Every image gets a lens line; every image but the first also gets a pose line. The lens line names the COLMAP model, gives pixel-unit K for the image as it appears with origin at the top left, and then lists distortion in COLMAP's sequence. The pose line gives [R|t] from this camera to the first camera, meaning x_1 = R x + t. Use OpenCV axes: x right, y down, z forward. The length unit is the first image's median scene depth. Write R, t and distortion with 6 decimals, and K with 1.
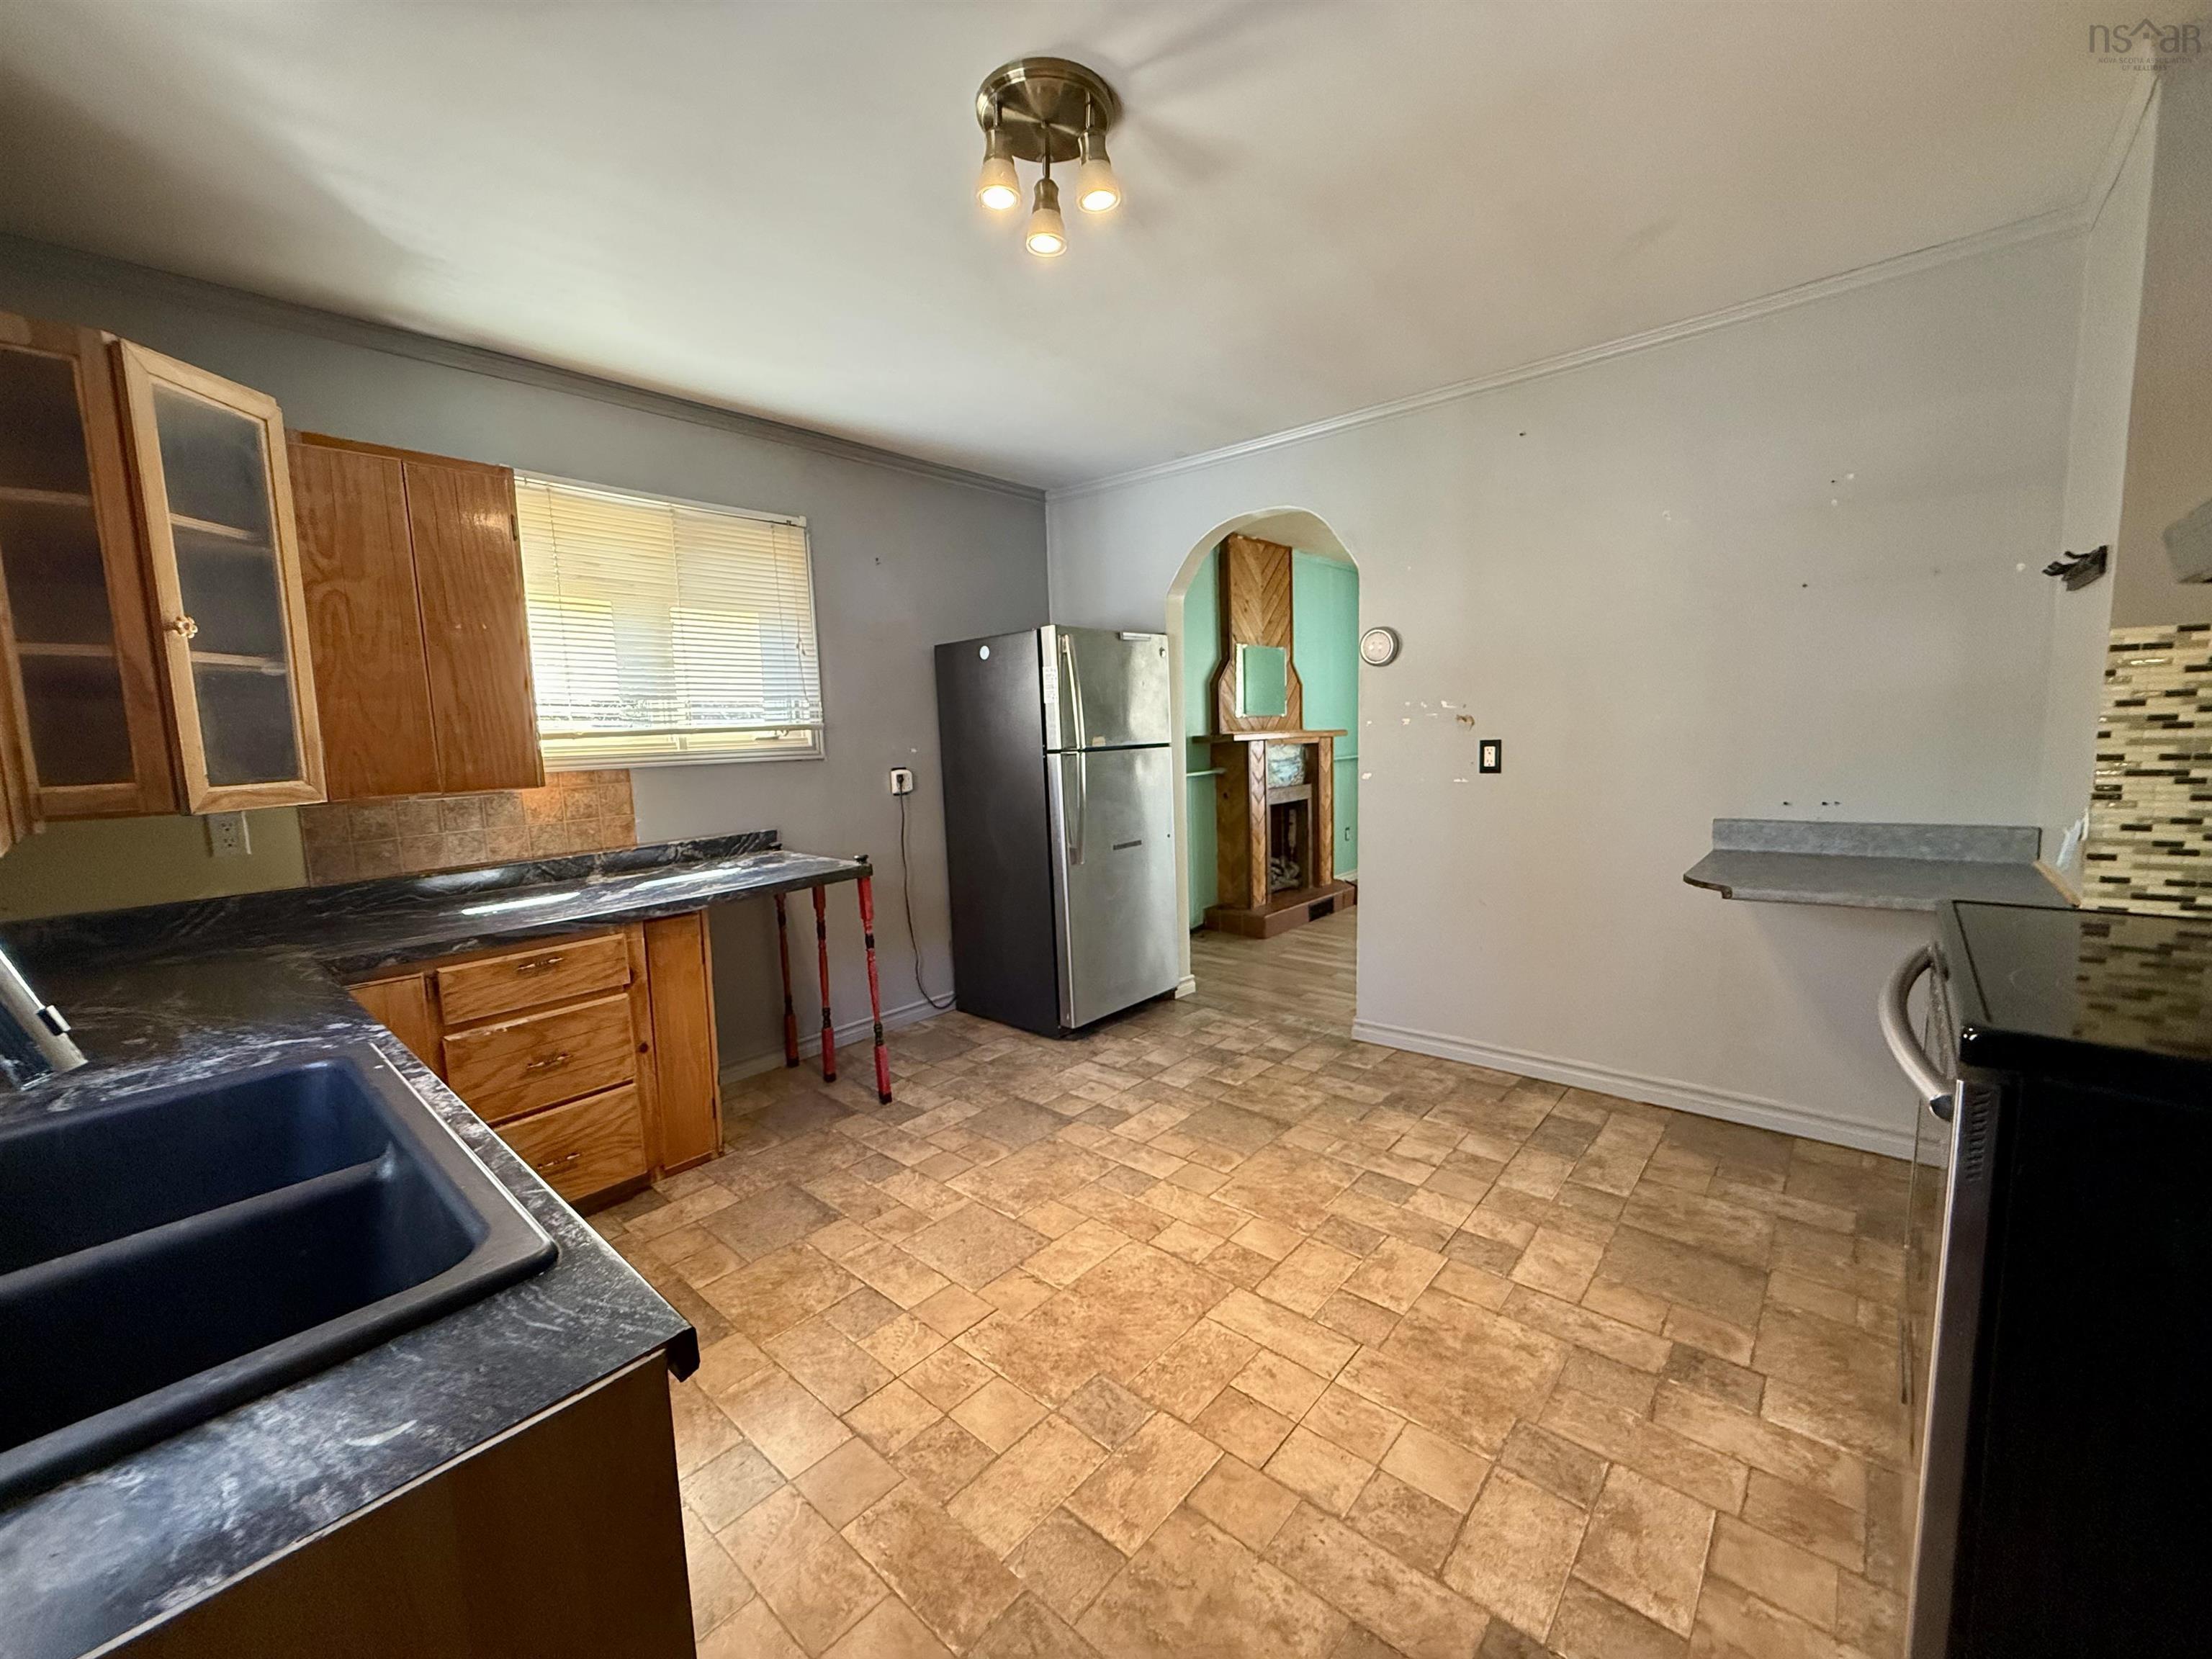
lens RADIAL K [[878.7, 0, 1099.3], [0, 878.7, 825.3], [0, 0, 1]] dist [-0.000545, 0.000207]
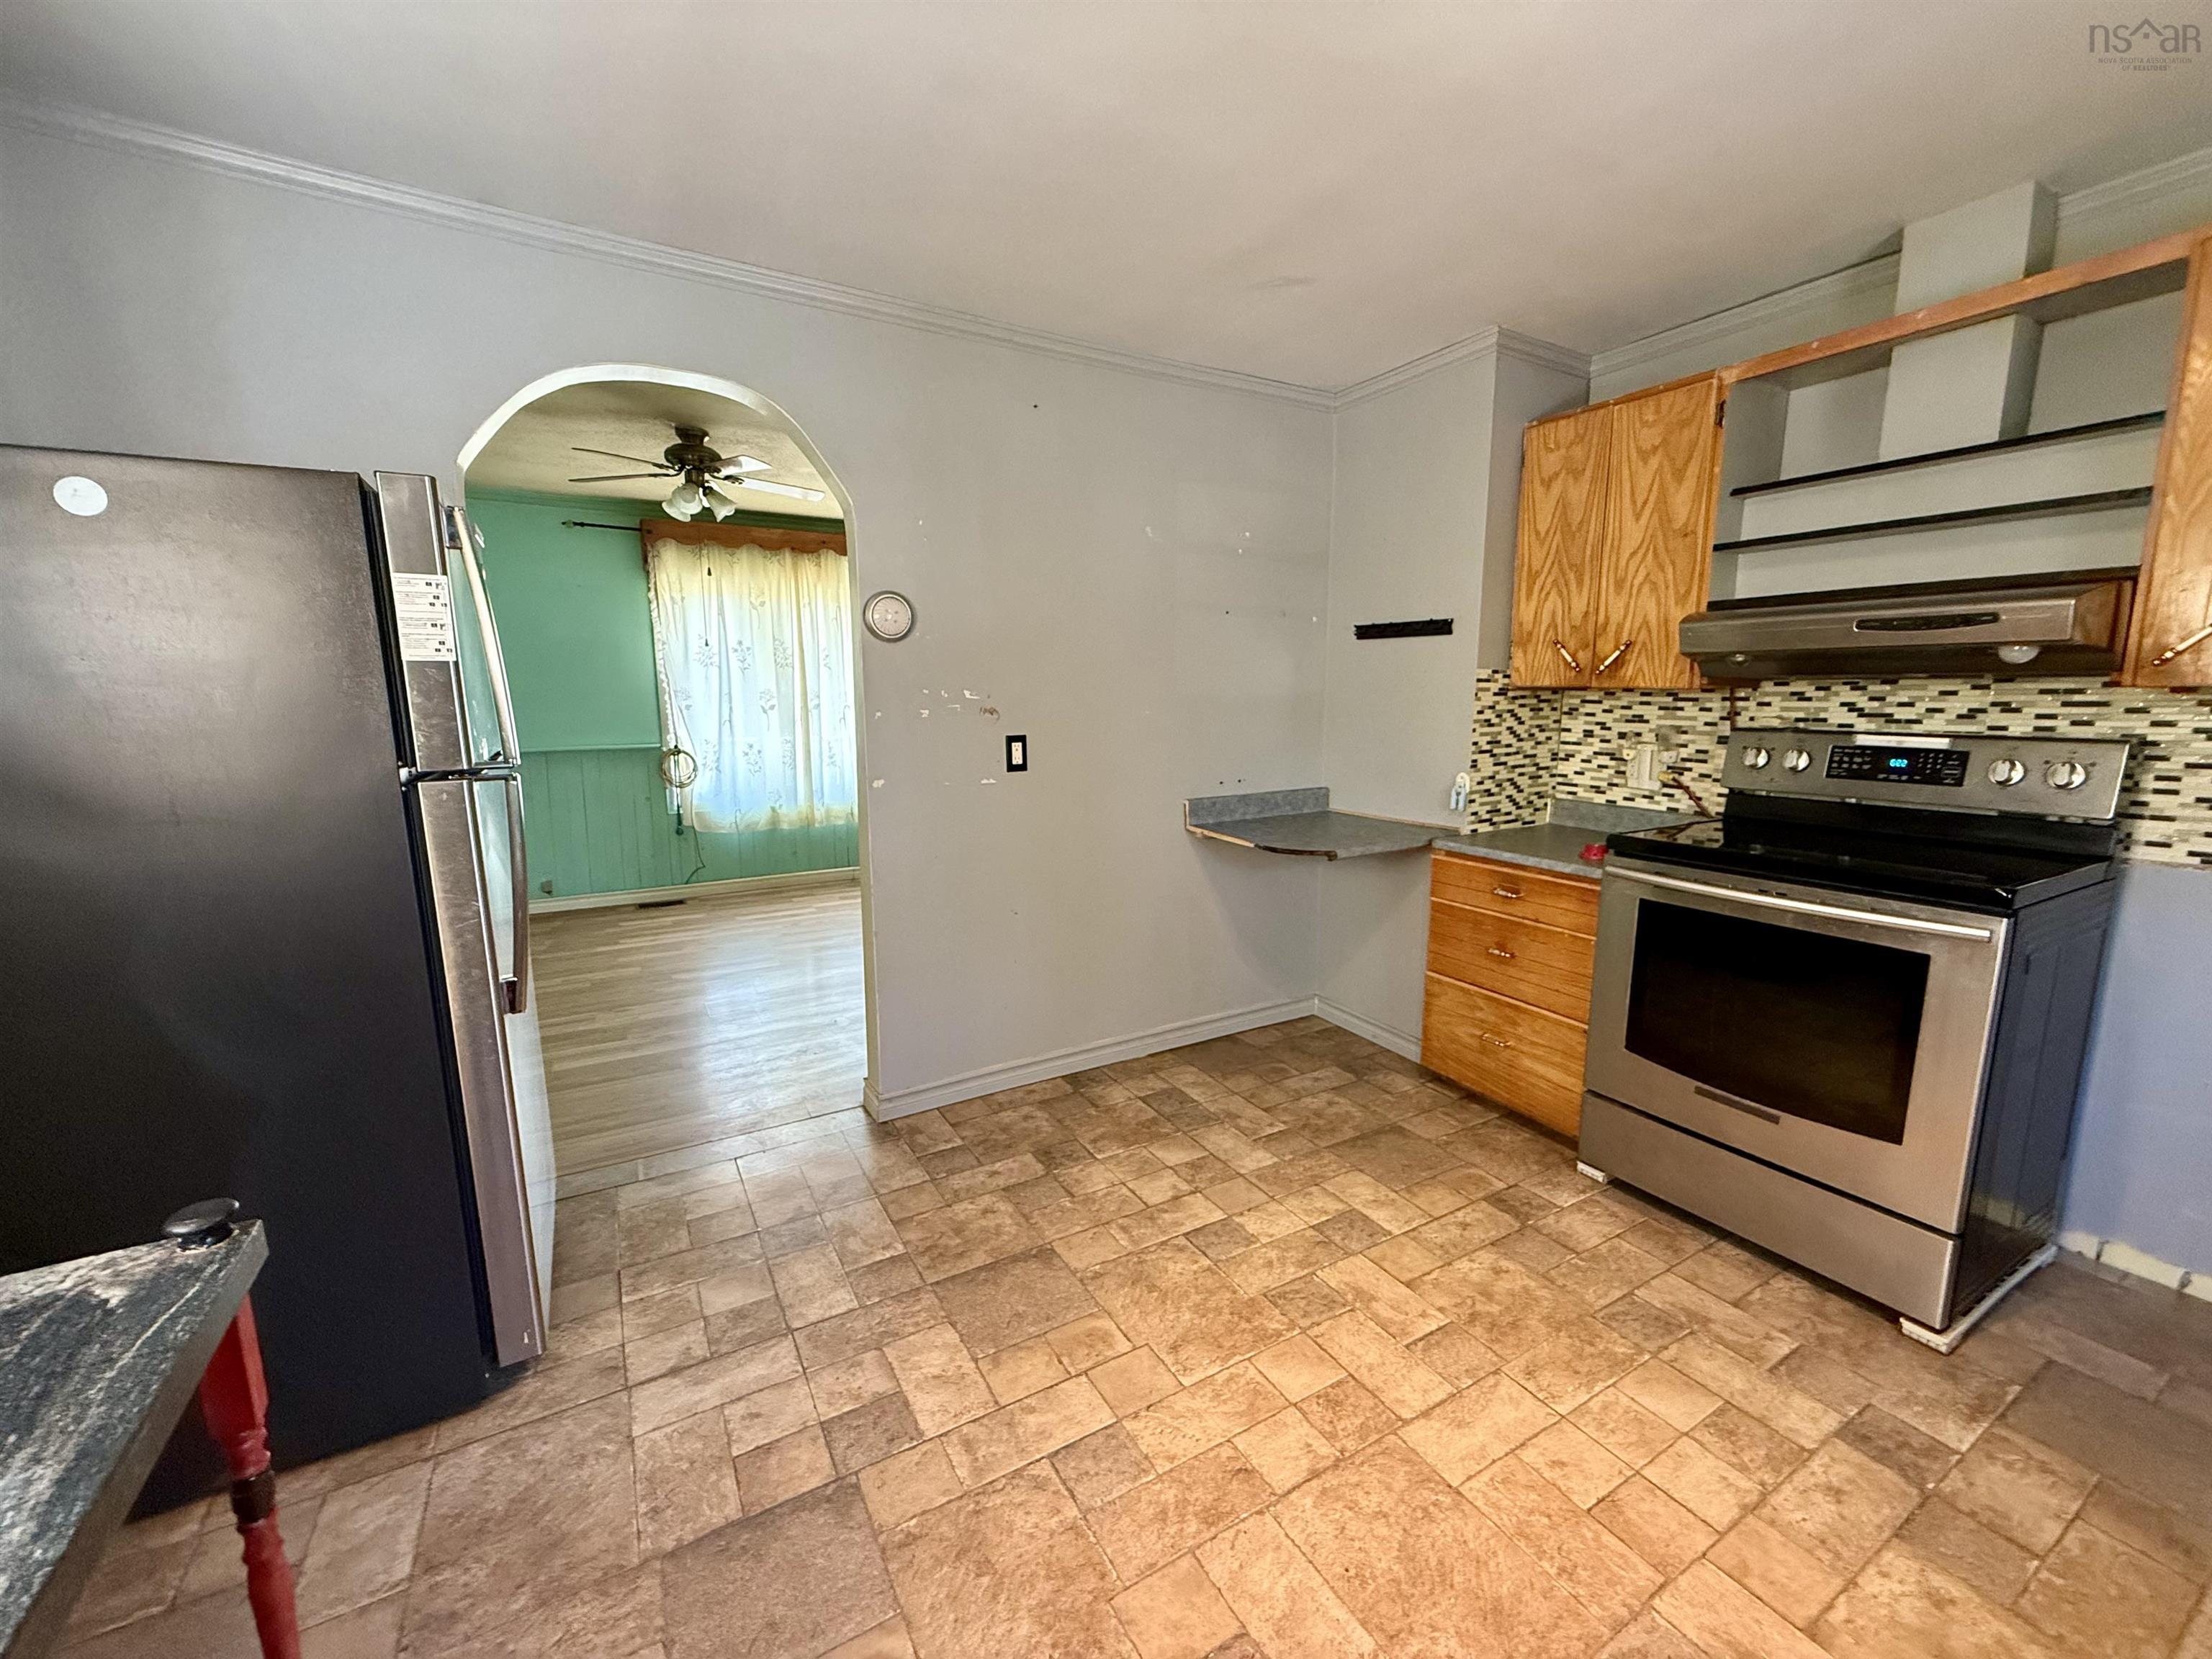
lens RADIAL K [[878.7, 0, 1100.5], [0, 878.7, 831.3], [0, 0, 1]] dist [-0.000545, 0.000207]
pose [[0.320069, -0.118629, 0.939938, -0.491934], [0.095191, 0.991136, 0.092676, -0.092354], [-0.942600, 0.059811, 0.328524, 0.769393]]
